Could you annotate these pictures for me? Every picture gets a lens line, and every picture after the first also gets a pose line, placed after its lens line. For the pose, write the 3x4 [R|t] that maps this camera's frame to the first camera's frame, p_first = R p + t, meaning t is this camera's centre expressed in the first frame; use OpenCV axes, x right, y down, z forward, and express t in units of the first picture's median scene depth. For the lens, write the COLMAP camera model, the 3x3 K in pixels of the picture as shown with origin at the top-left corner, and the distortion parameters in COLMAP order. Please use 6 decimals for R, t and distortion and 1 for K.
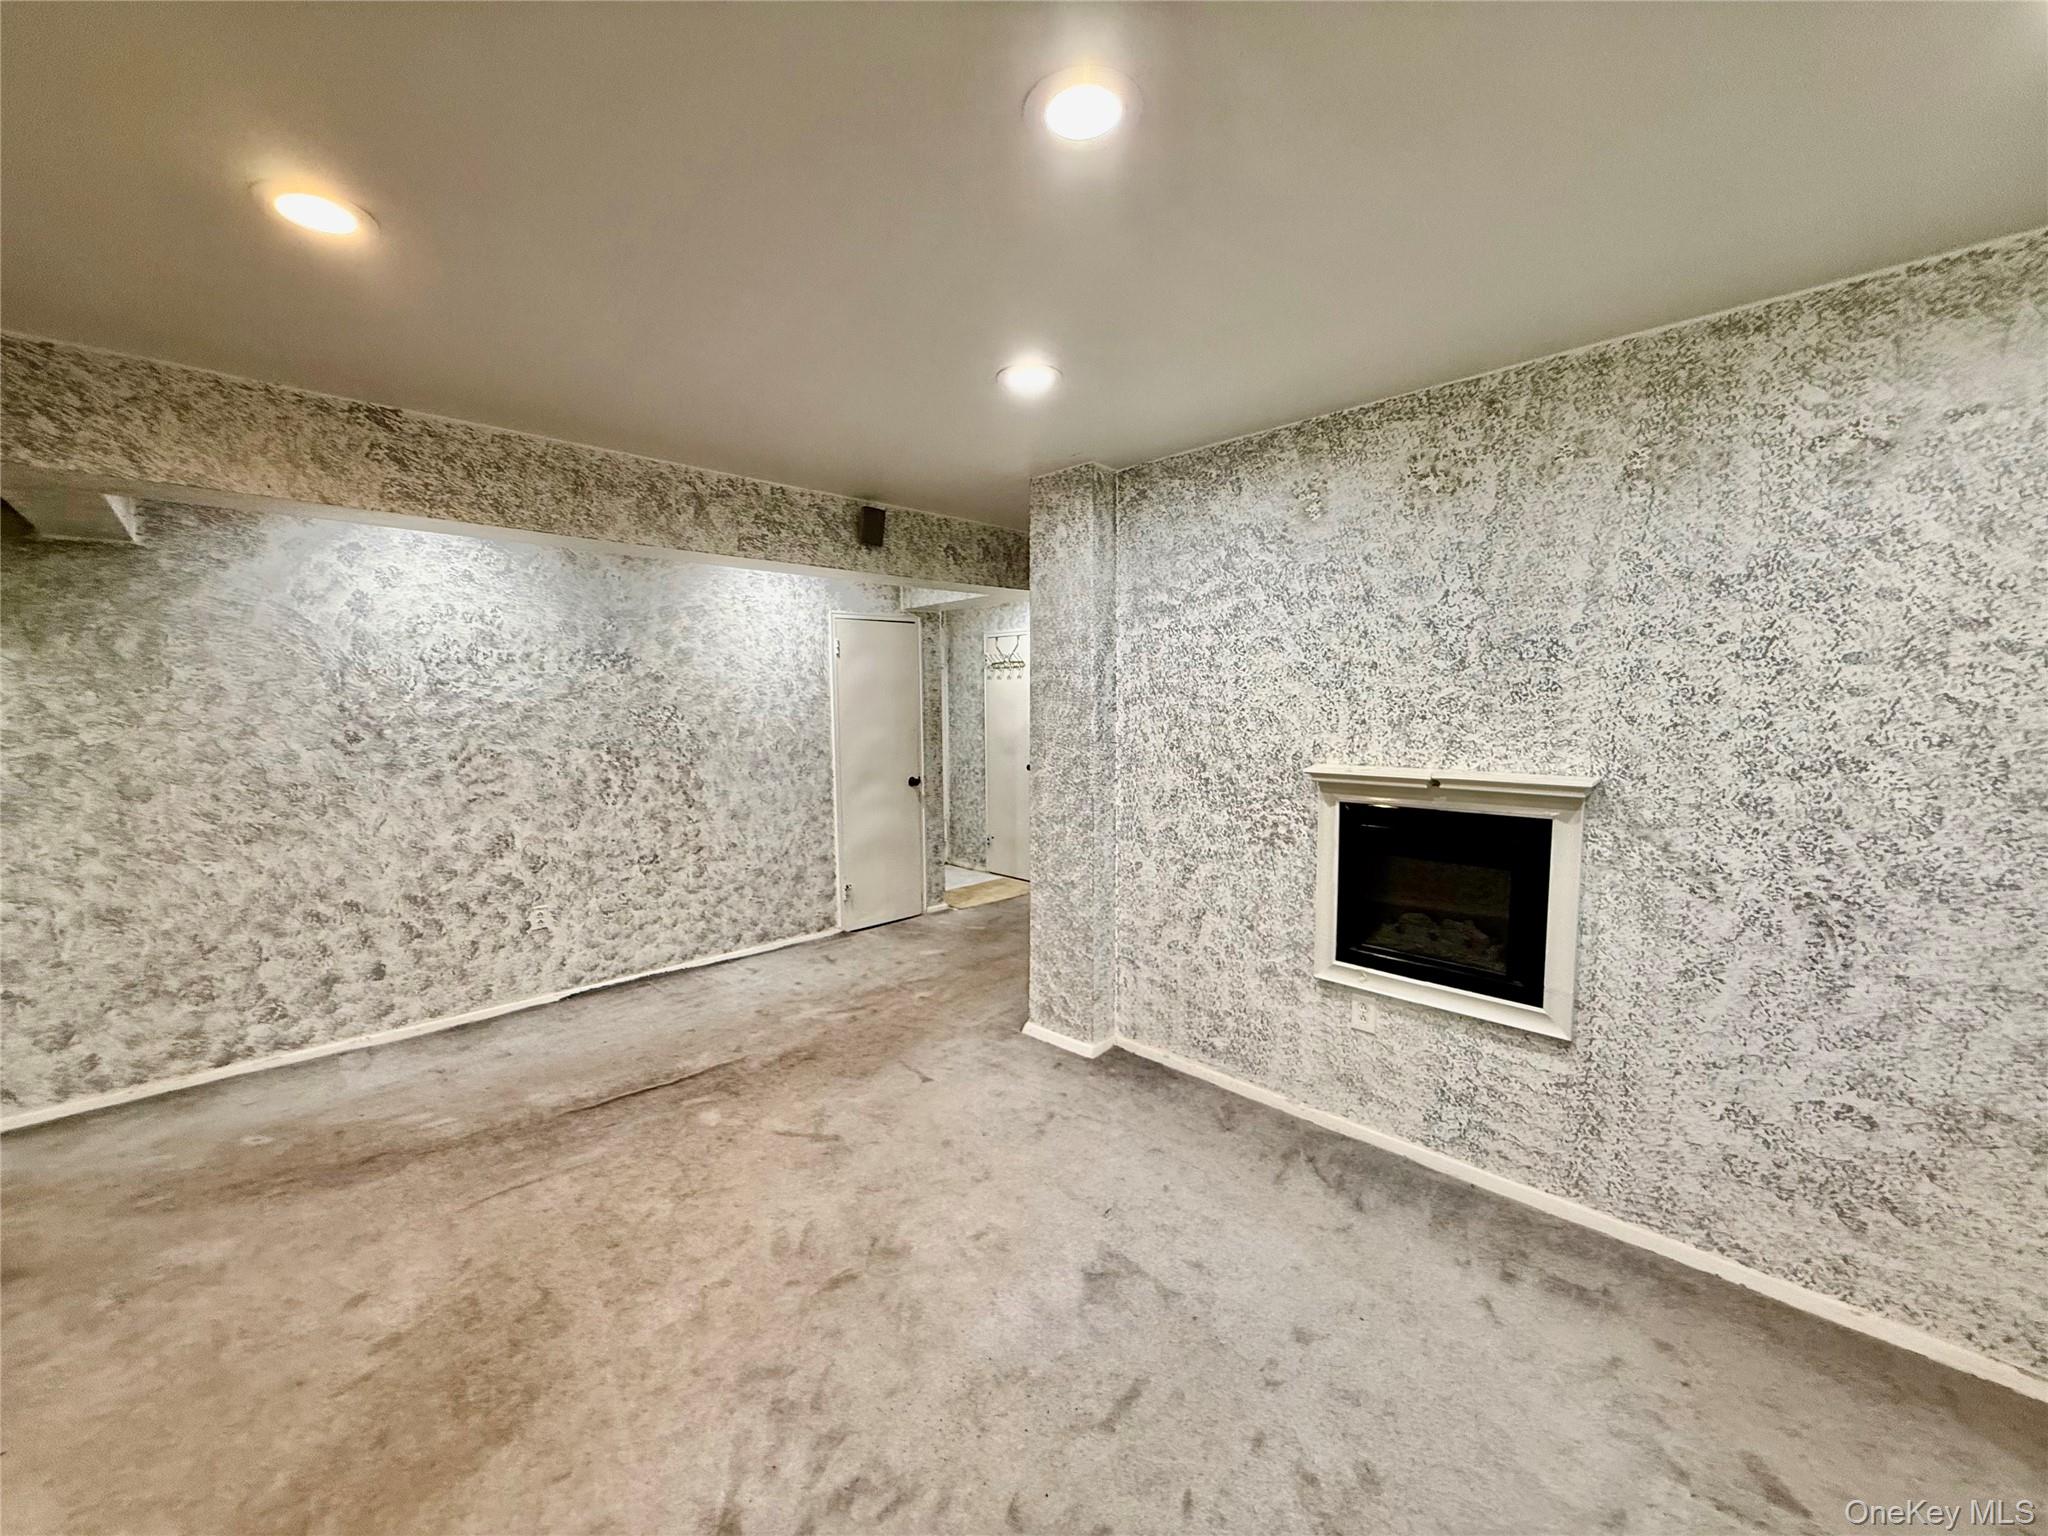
lens RADIAL K [[820.4, 0, 1015.8], [0, 820.4, 771.9], [0, 0, 1]] dist [0.000567, -0.000081]
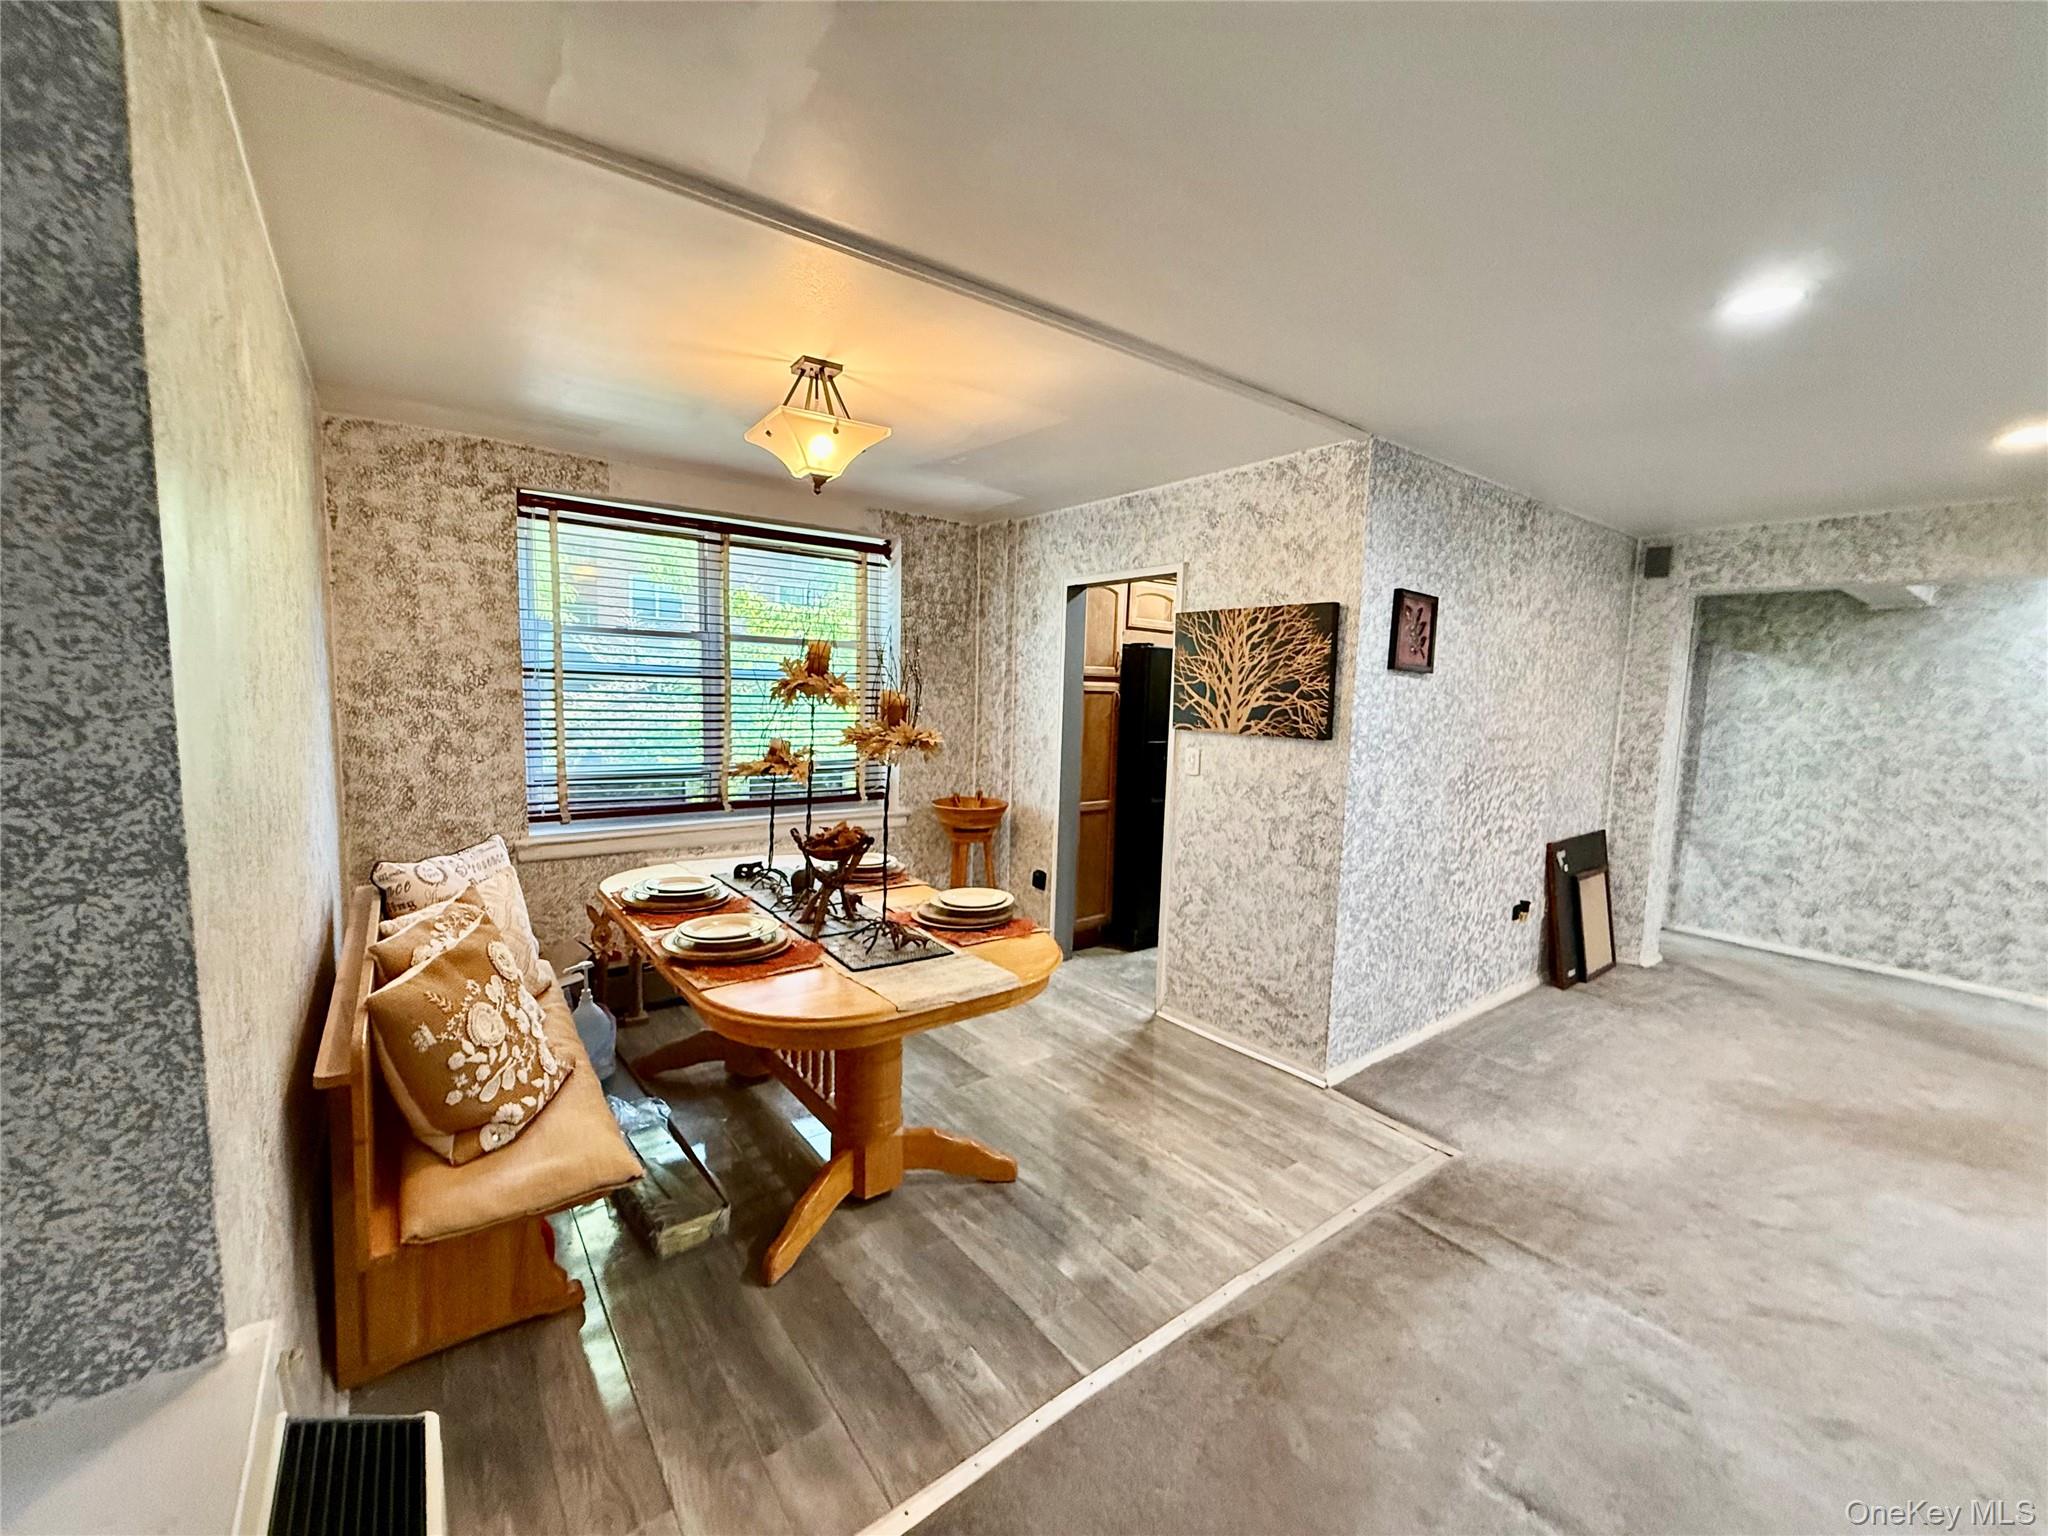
lens RADIAL K [[820.4, 0, 1019.2], [0, 820.4, 770.9], [0, 0, 1]] dist [0.000567, -0.000081]
pose [[-0.111365, 0.106846, -0.988019, 0.622107], [-0.117756, 0.985780, 0.119876, 0.035438], [0.986778, 0.129696, -0.097200, -0.452030]]
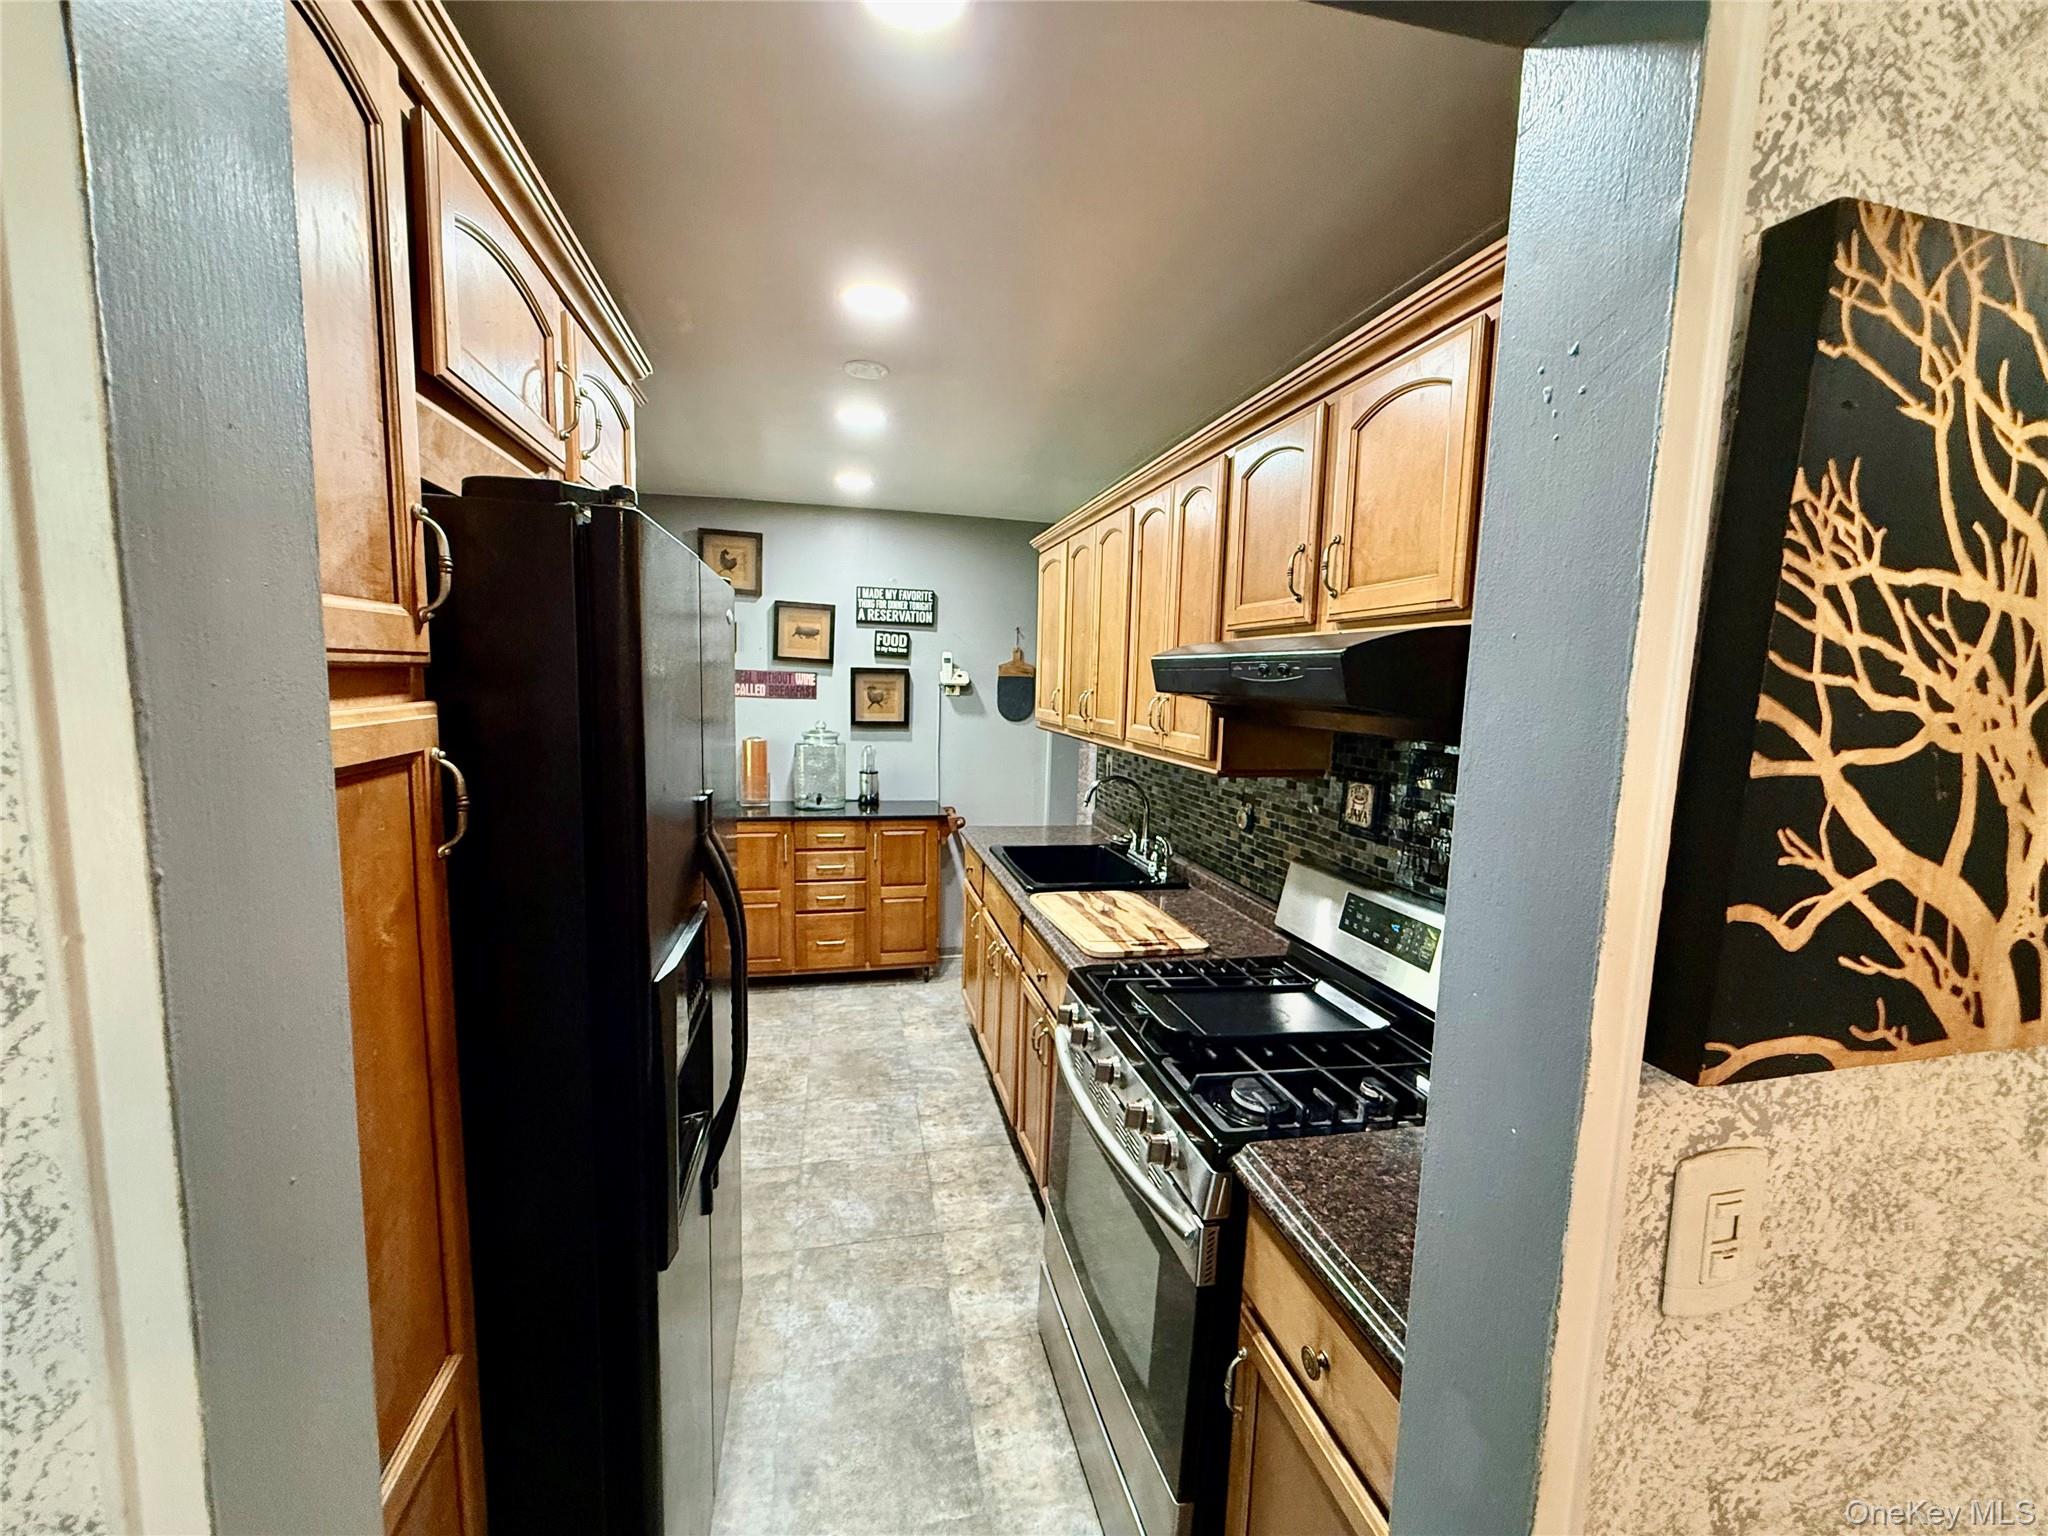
lens RADIAL K [[820.4, 0, 1017.5], [0, 820.4, 770.1], [0, 0, 1]] dist [0.000567, -0.000081]
pose [[0.855445, 0.091745, -0.509703, -0.632012], [-0.080323, 0.995778, 0.044430, 0.031446], [0.511628, 0.002933, 0.859202, -0.570279]]
